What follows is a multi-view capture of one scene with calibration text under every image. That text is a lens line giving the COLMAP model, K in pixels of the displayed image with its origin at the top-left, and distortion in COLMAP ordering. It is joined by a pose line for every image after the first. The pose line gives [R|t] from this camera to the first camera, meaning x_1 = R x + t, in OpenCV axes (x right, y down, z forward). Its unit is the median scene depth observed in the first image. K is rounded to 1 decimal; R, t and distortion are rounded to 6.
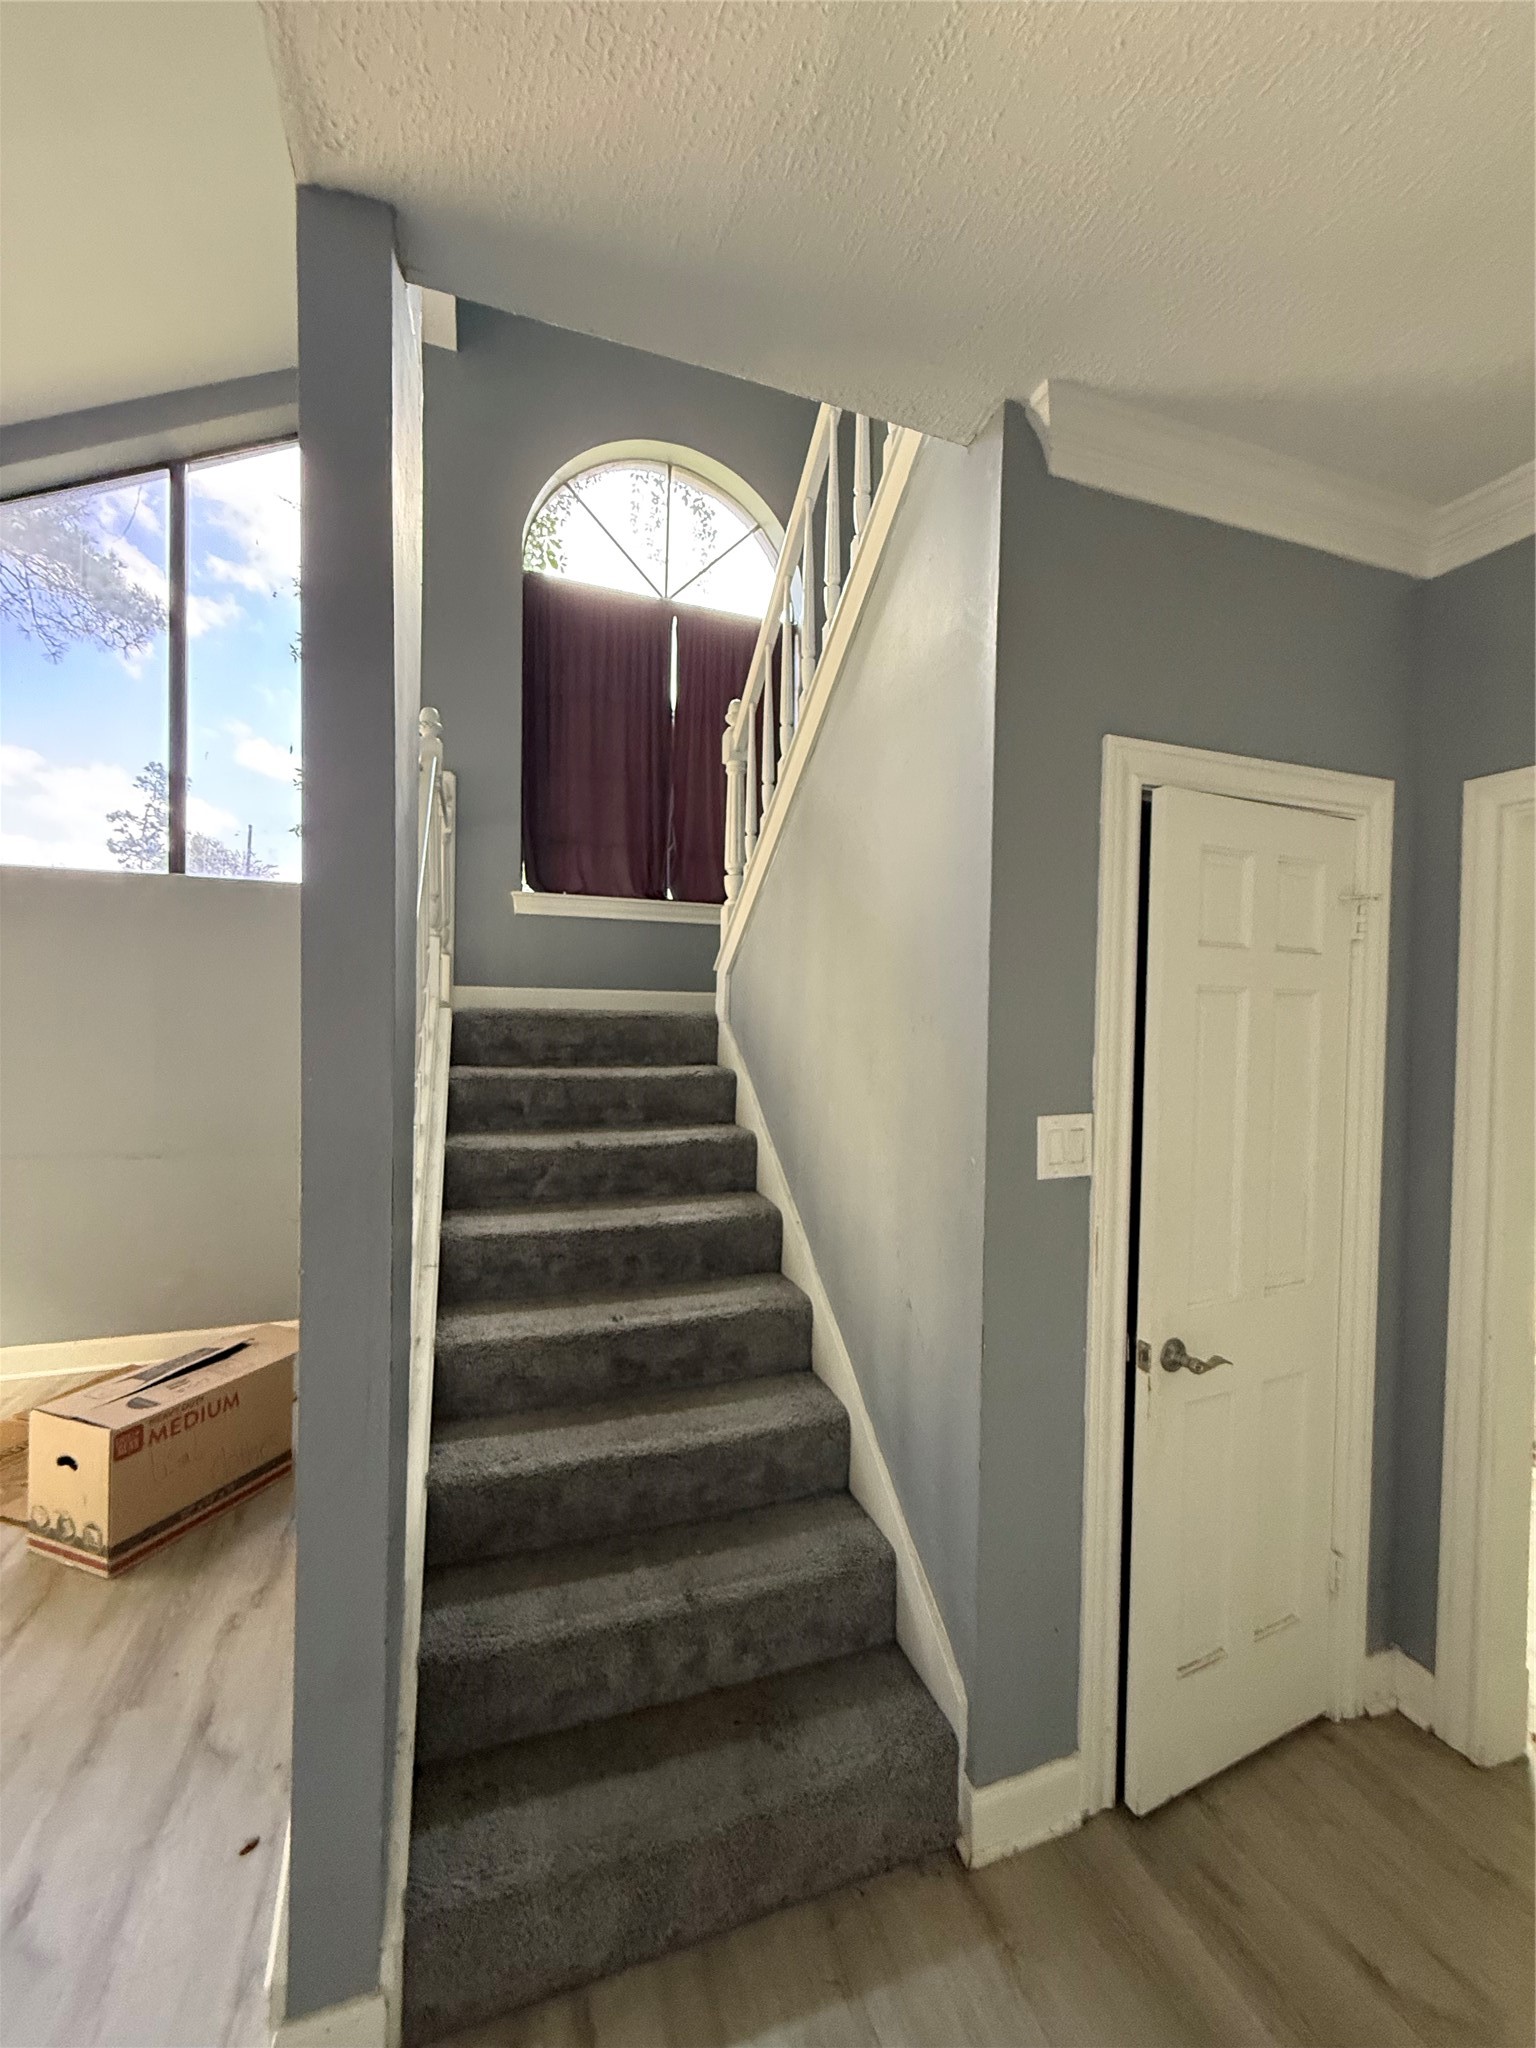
lens RADIAL K [[820.3, 0, 772.0], [0, 820.3, 1020.7], [0, 0, 1]] dist [0.004752, 0.000780]
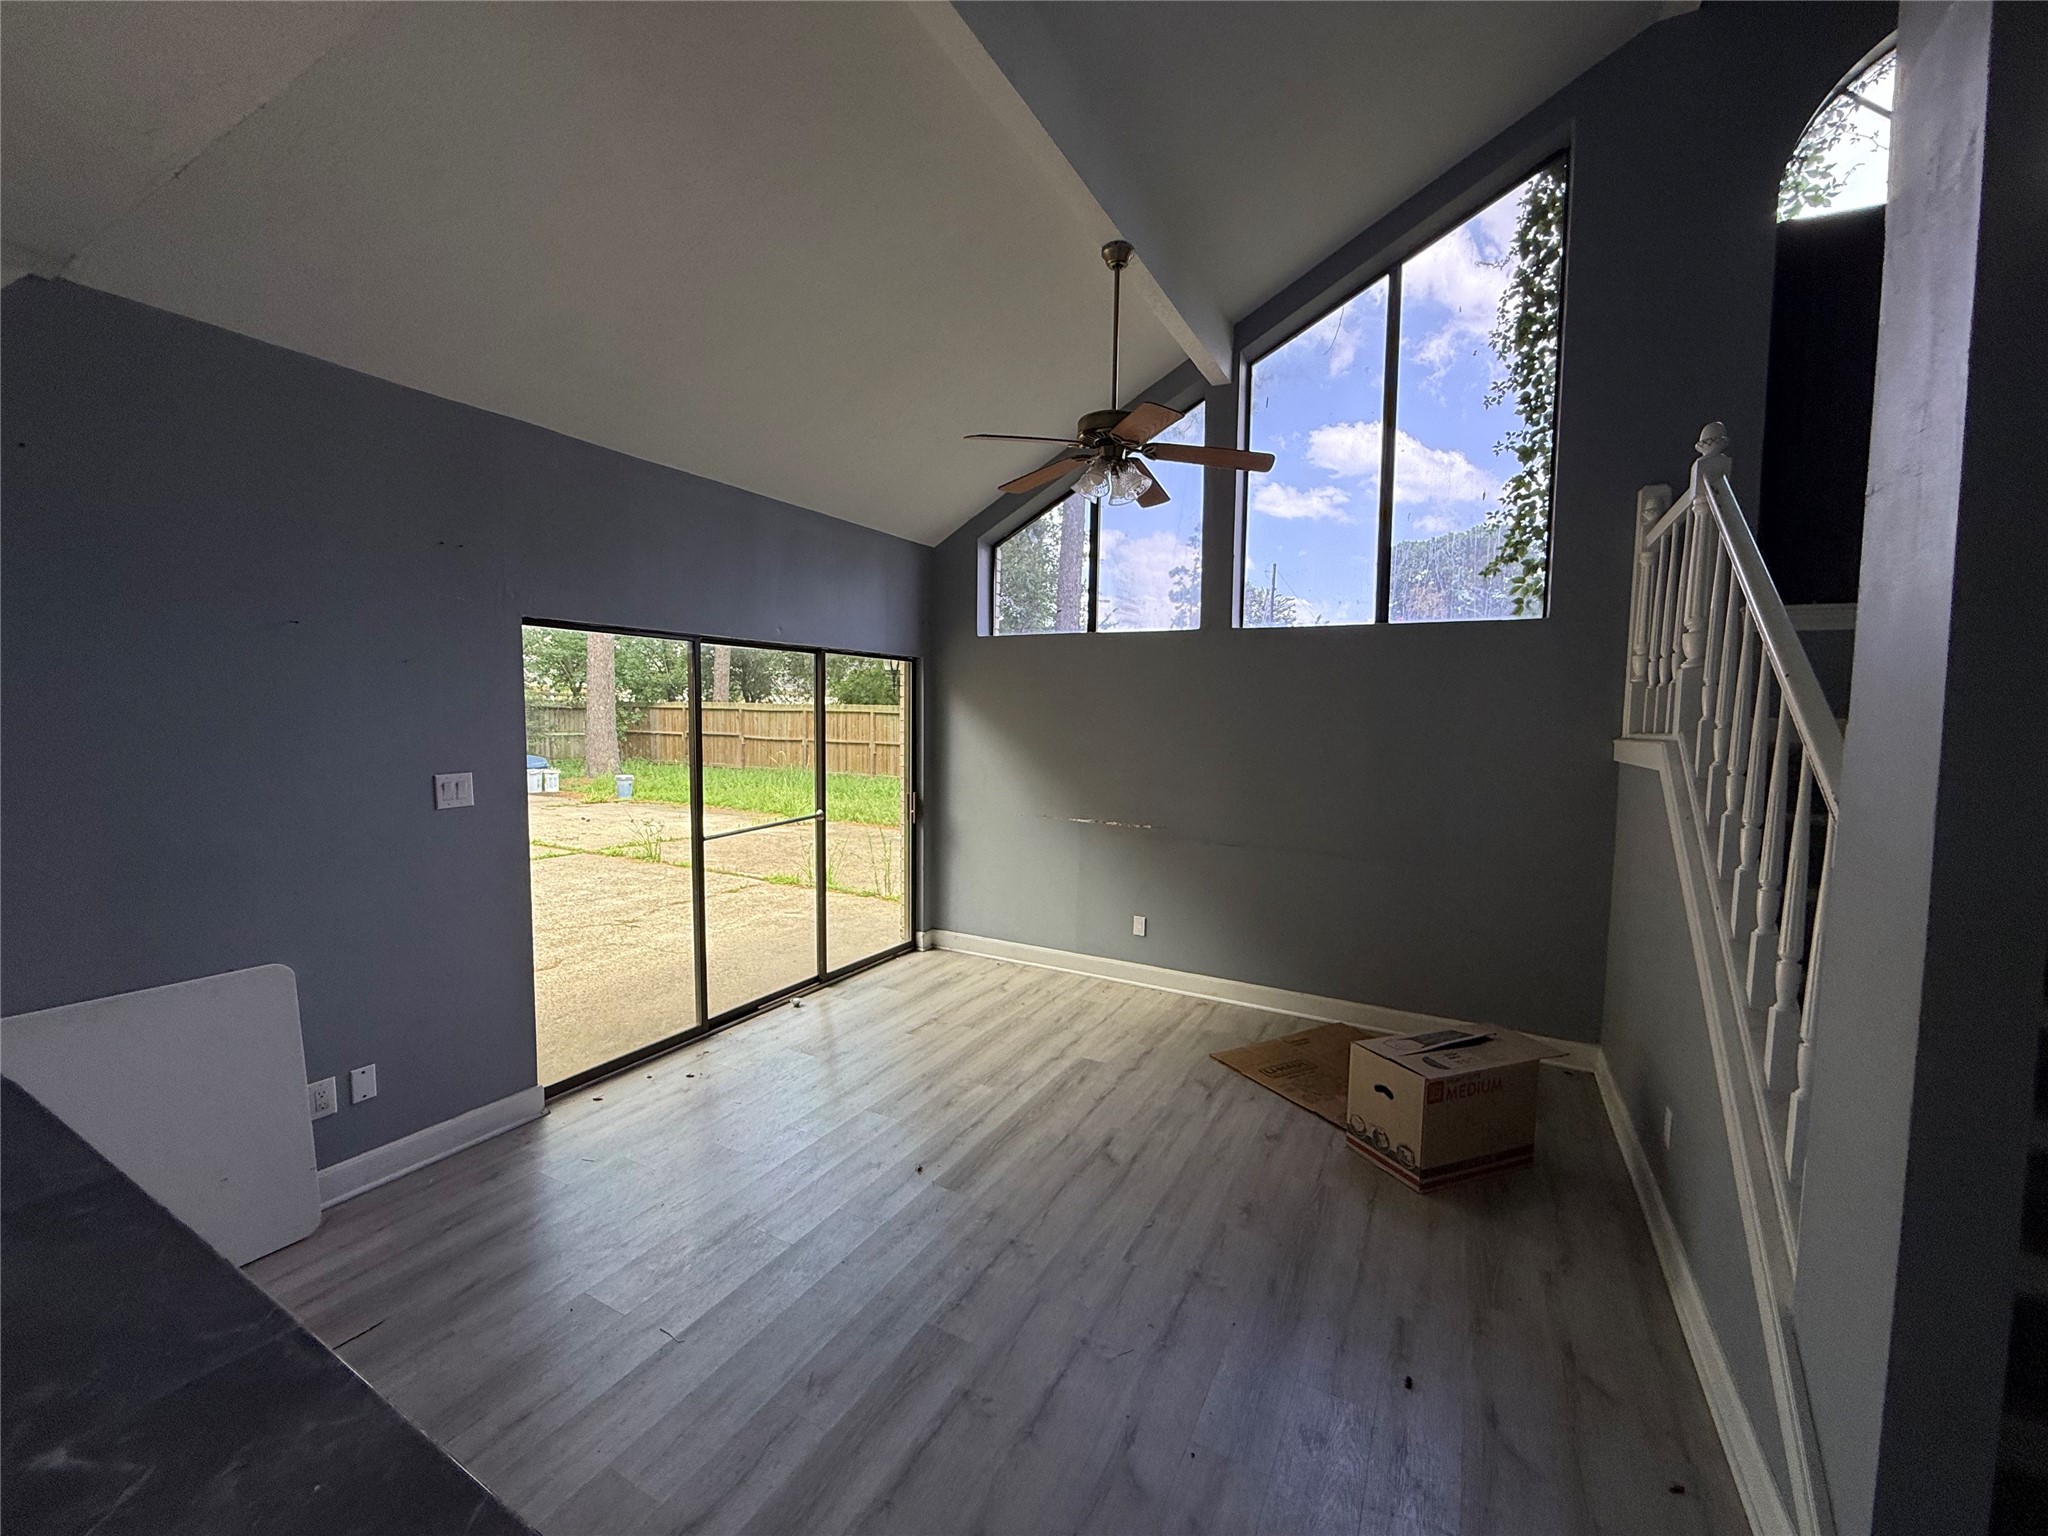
lens RADIAL K [[820.3, 0, 1025.8], [0, 820.3, 775.3], [0, 0, 1]] dist [0.004752, 0.000780]
pose [[0.678337, 0.052943, -0.732841, -0.297780], [-0.020864, 0.998386, 0.052815, -0.017766], [0.734455, -0.020537, 0.678347, -0.269295]]
